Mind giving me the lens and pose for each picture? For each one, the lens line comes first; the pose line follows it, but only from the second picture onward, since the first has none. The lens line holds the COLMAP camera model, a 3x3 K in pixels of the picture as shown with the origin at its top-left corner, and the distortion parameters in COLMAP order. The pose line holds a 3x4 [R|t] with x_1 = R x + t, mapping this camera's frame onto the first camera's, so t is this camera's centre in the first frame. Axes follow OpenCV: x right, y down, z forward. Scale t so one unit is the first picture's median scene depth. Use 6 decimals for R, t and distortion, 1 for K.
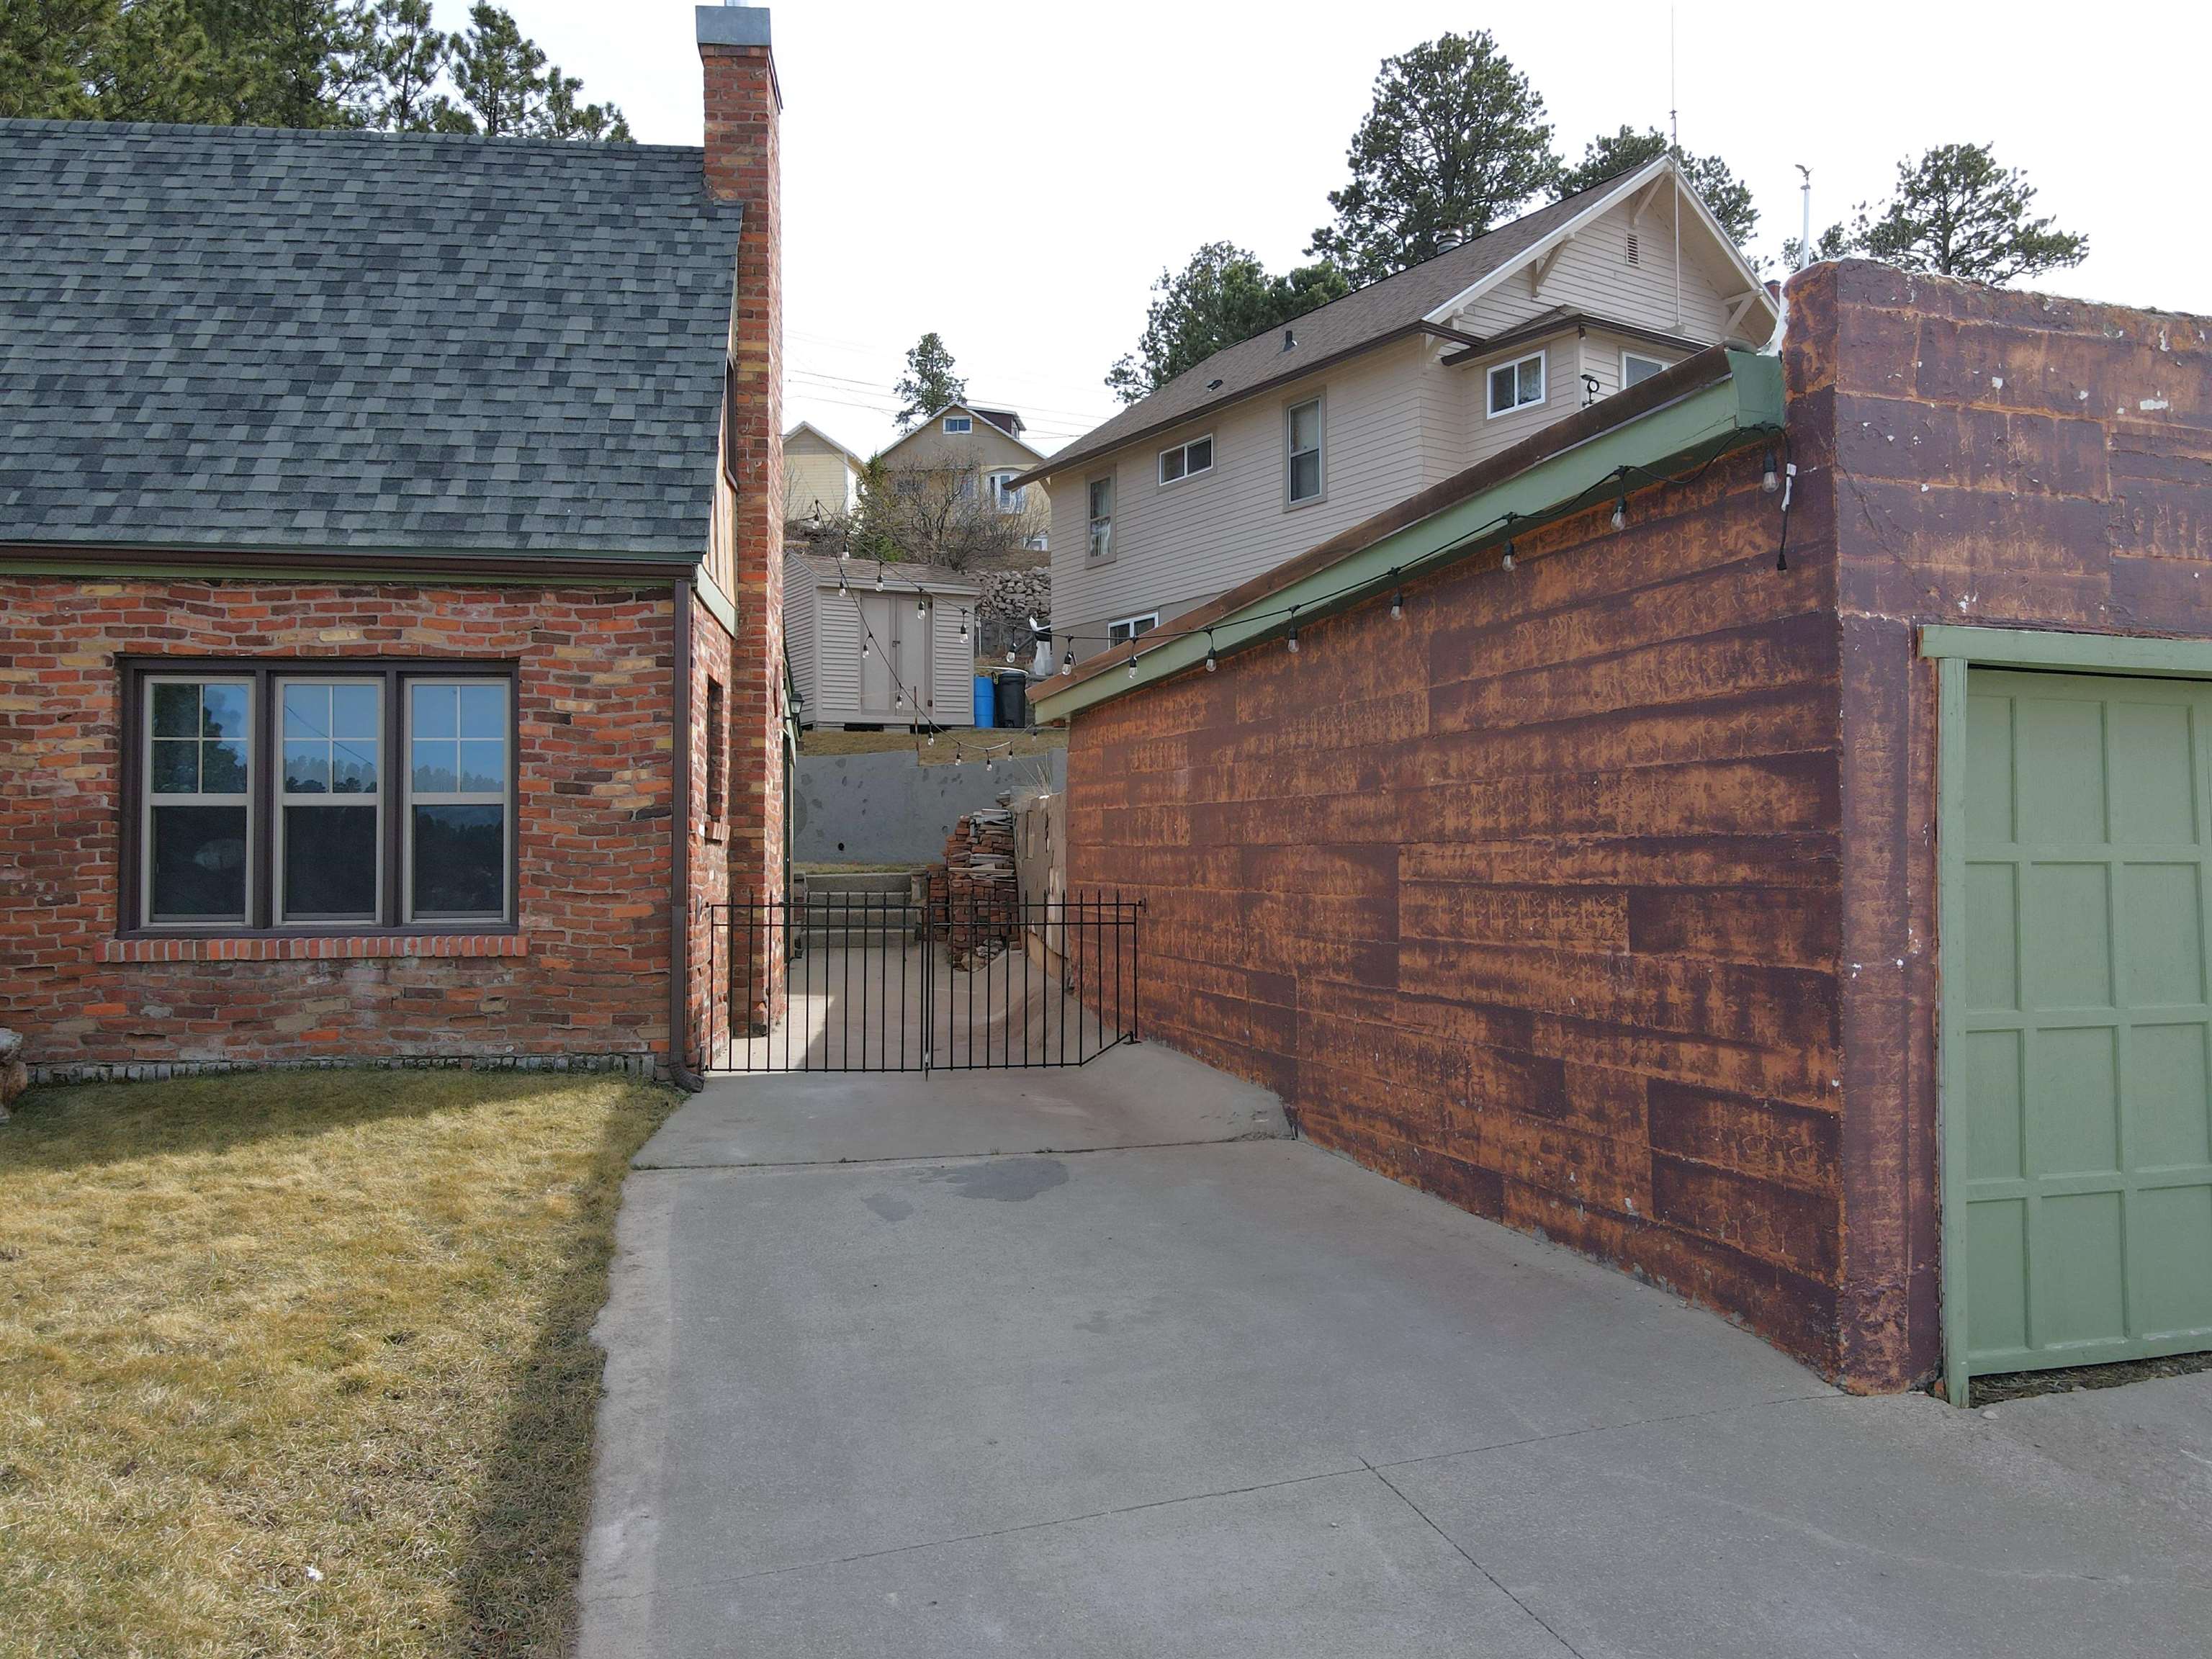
lens RADIAL K [[1621.4, 0, 1110.9], [0, 1621.4, 825.9], [0, 0, 1]] dist [0.006280, 0.020811]
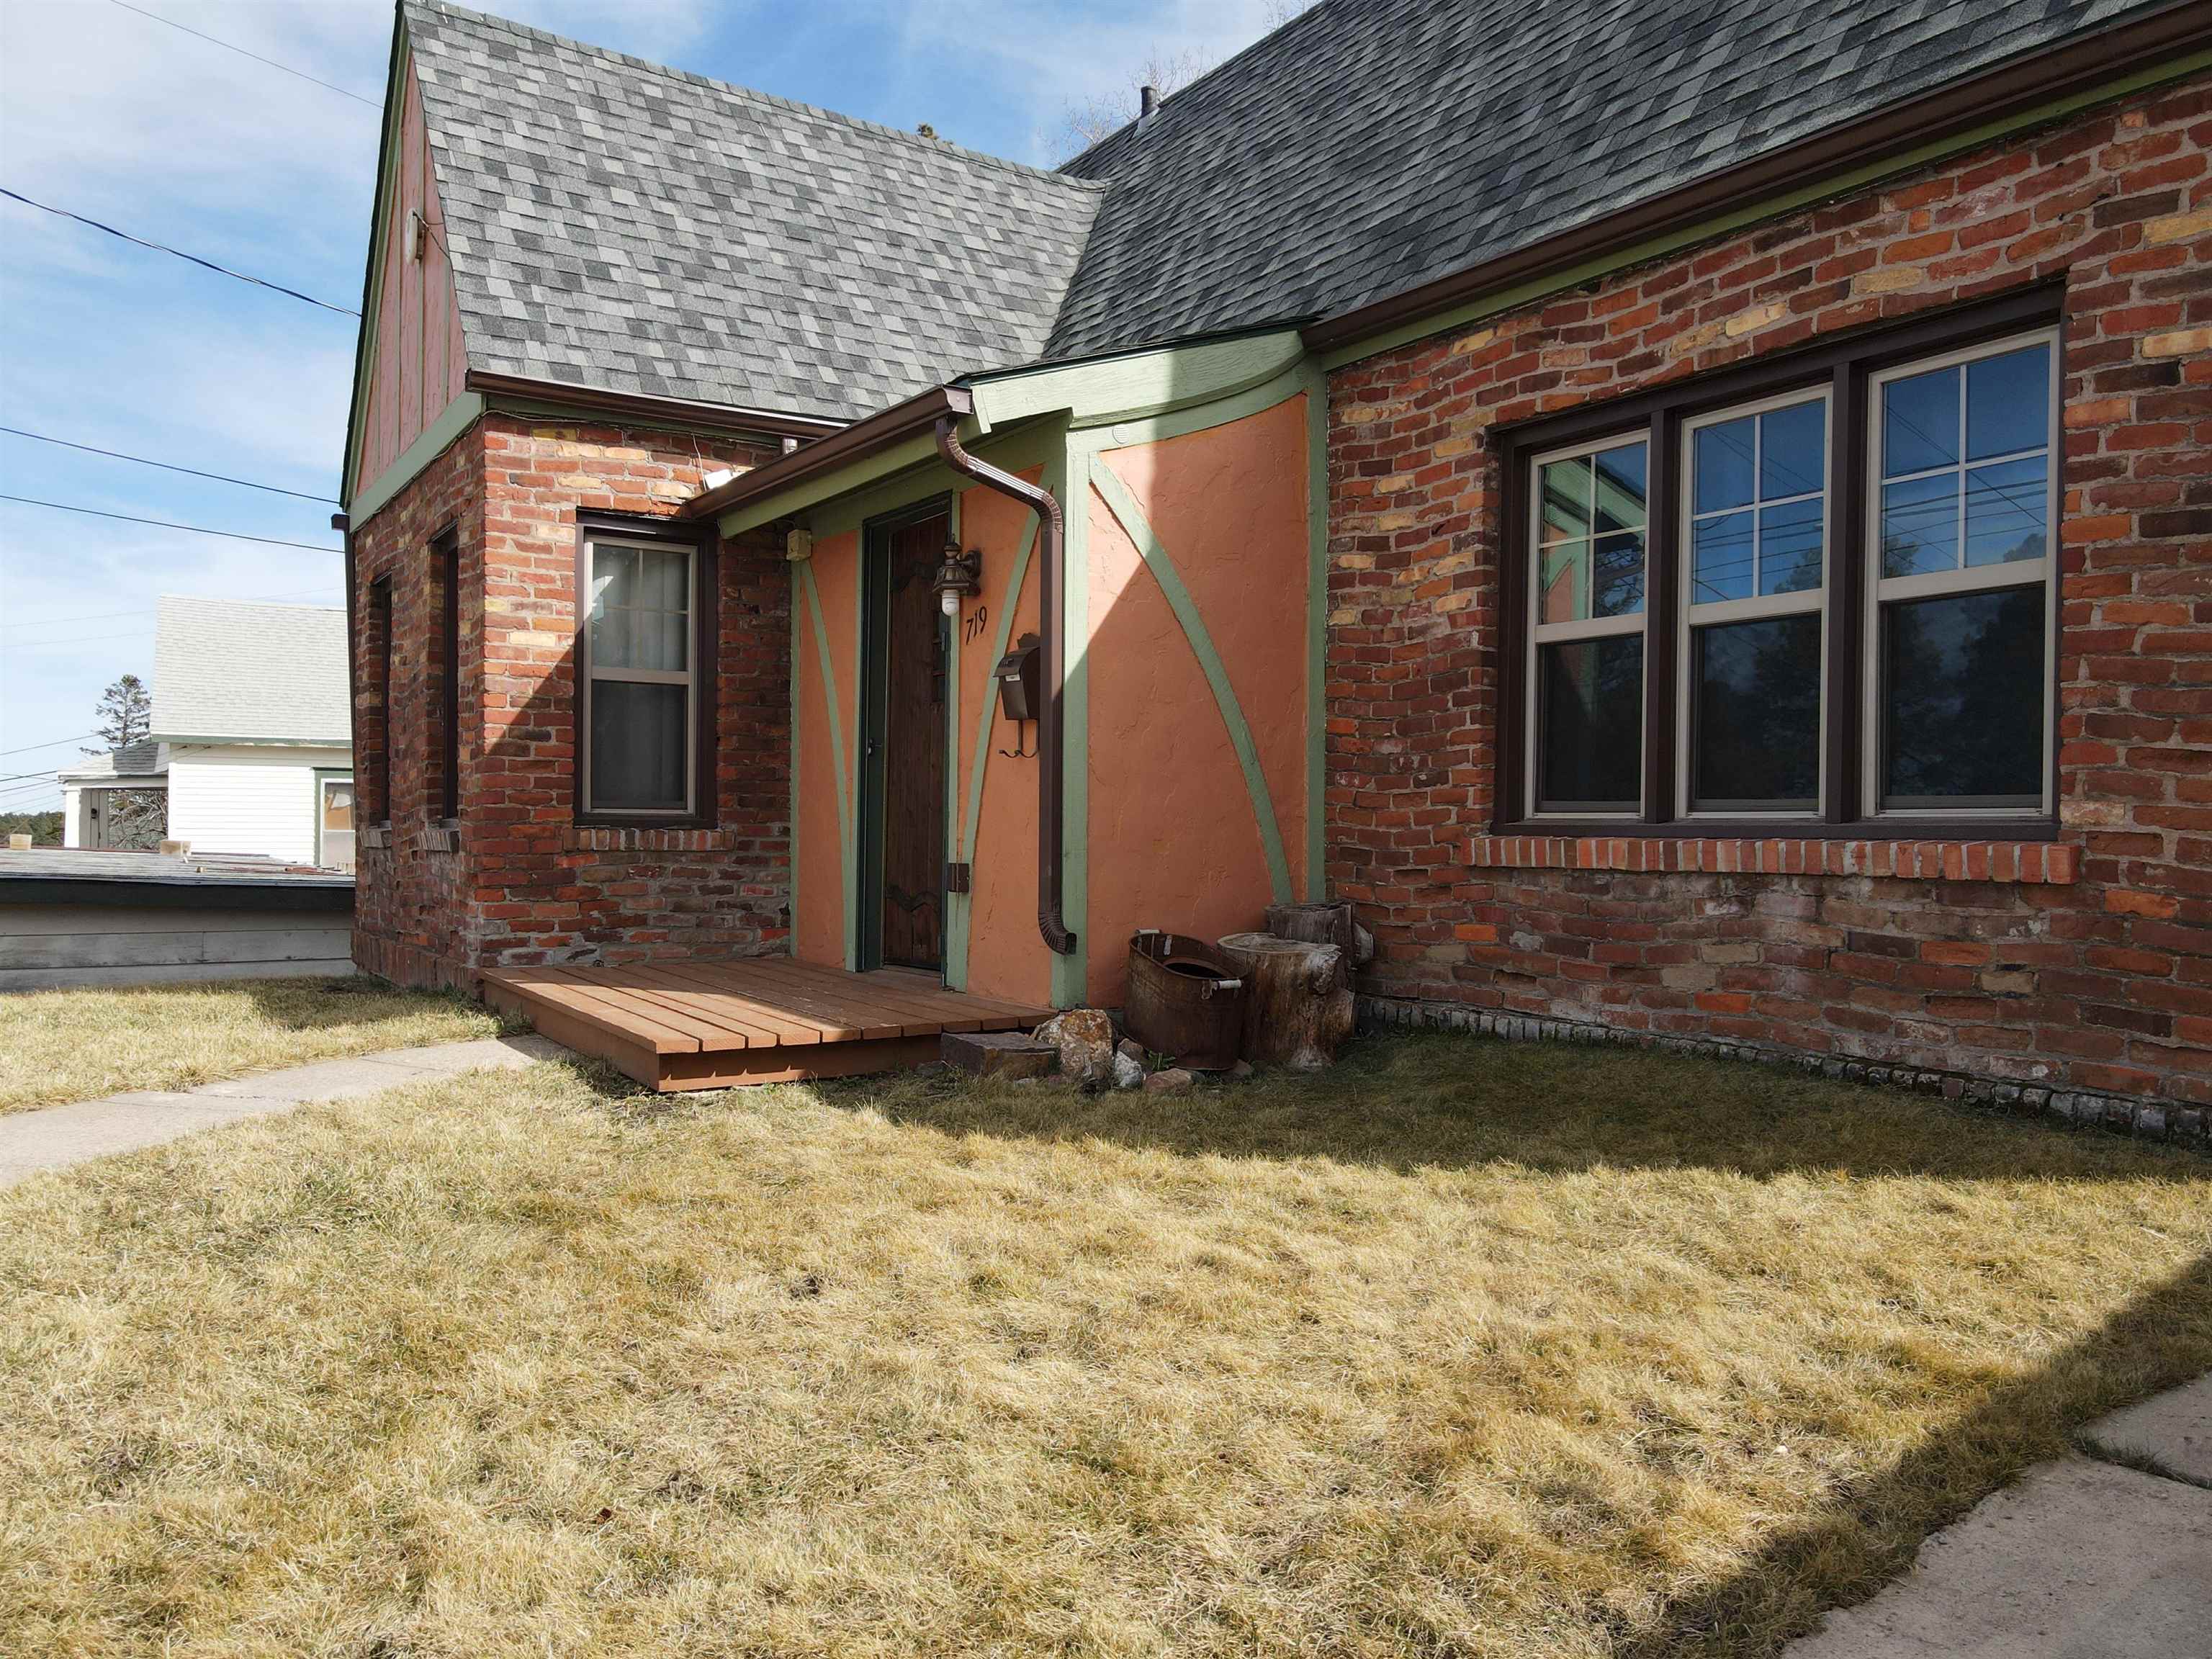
lens RADIAL K [[1621.4, 0, 1110.3], [0, 1621.4, 825.1], [0, 0, 1]] dist [0.006280, 0.020811]
pose [[0.453001, 0.007239, -0.891481, -0.057541], [0.007378, 0.999902, 0.011868, 0.054105], [0.891479, -0.011954, 0.452904, 0.519197]]
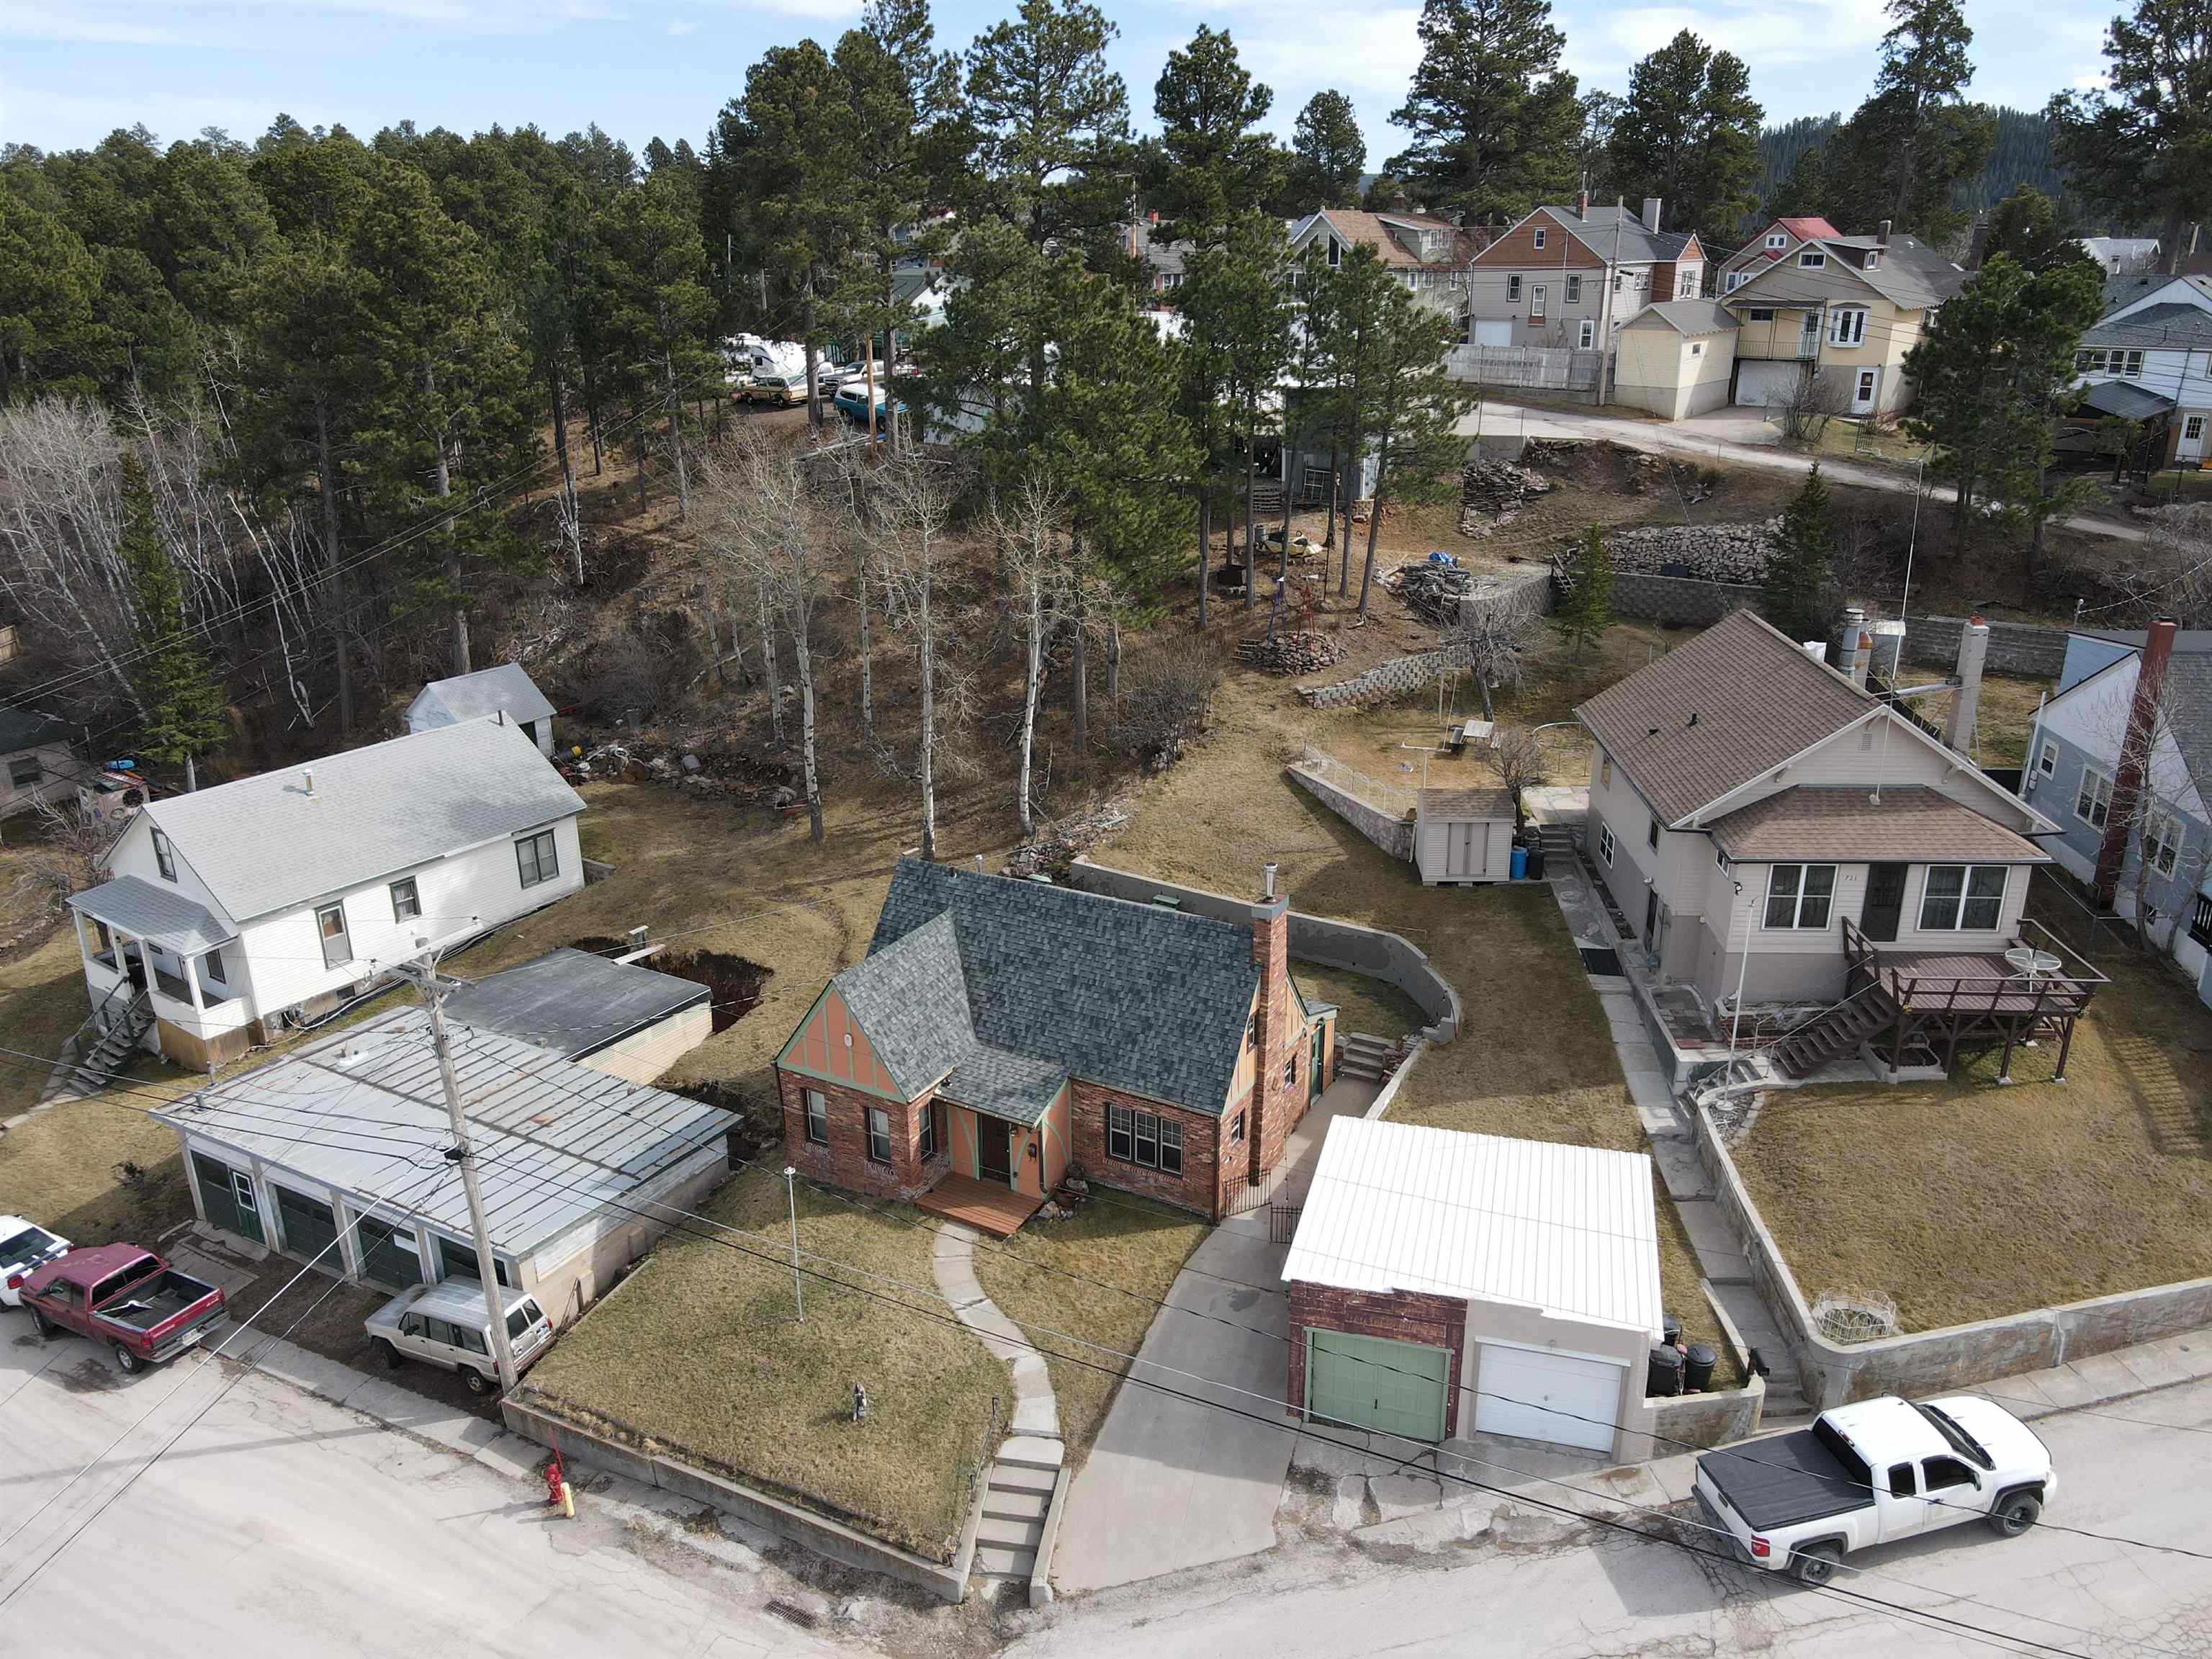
lens RADIAL K [[1621.4, 0, 1110.2], [0, 1621.4, 830.1], [0, 0, 1]] dist [0.006280, 0.020811]
pose [[0.812821, 0.198749, -0.547559, 1.594308], [0.017682, 0.931142, 0.364228, -2.299518], [0.582245, -0.305734, 0.753337, -1.988222]]
